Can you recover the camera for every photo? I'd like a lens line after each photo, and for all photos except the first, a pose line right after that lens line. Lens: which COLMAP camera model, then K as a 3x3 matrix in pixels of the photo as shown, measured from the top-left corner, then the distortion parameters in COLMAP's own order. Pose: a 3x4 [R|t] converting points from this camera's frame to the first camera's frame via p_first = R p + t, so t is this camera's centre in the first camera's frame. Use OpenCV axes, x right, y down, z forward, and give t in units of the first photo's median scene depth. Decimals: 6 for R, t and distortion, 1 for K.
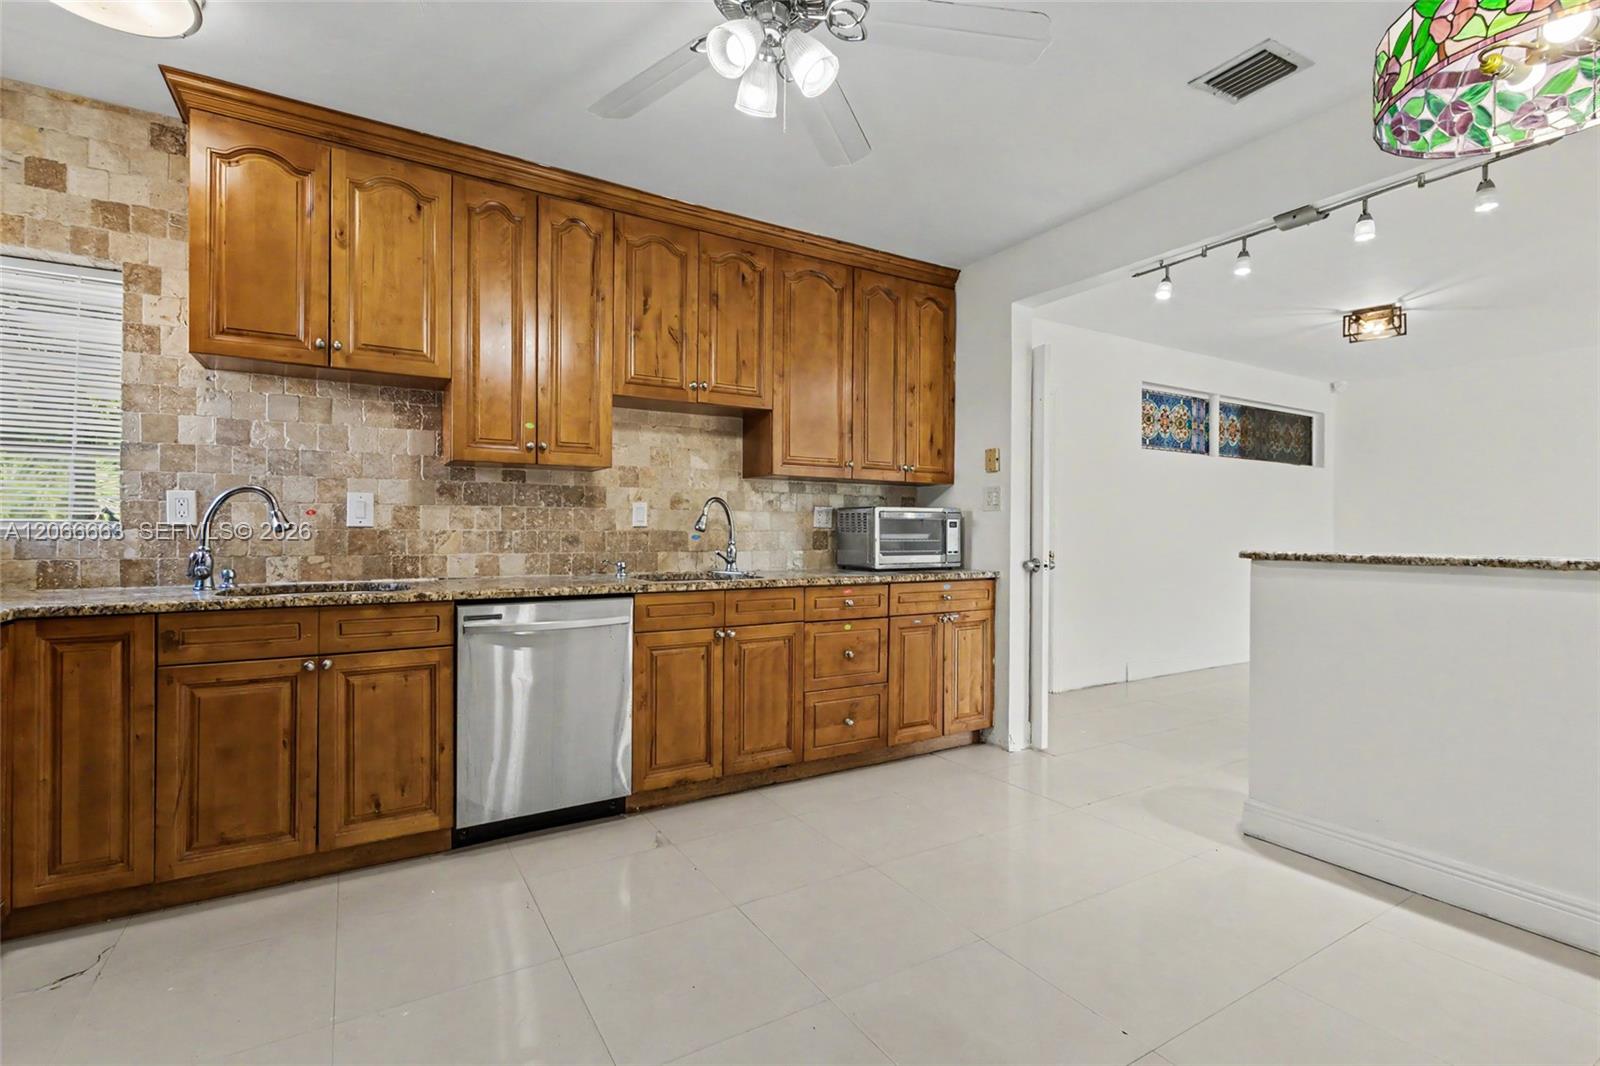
lens RADIAL K [[733.1, 0, 793.0], [0, 733.1, 531.5], [0, 0, 1]] dist [-0.001350, 0.001263]
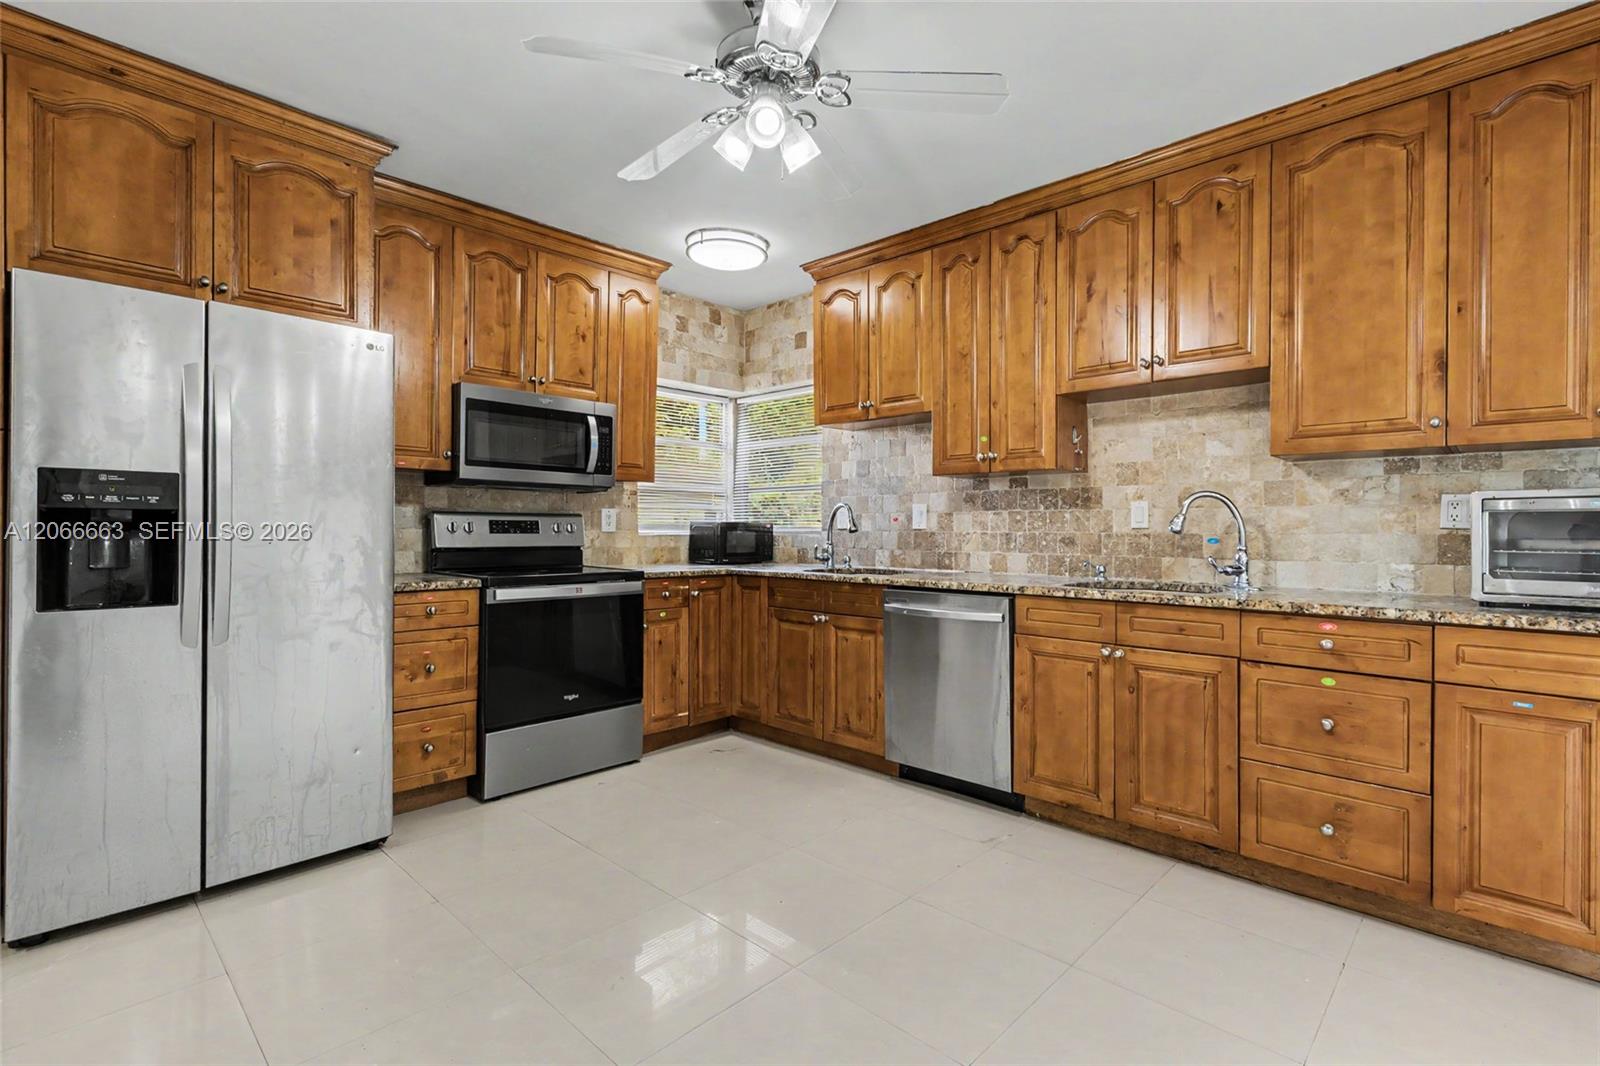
lens RADIAL K [[733.1, 0, 799.9], [0, 733.1, 531.6], [0, 0, 1]] dist [-0.001350, 0.001263]
pose [[0.262930, -0.000990, -0.964814, 0.604514], [-0.005899, 0.999979, -0.002634, 0.002527], [0.964797, 0.006384, 0.262919, 0.398969]]
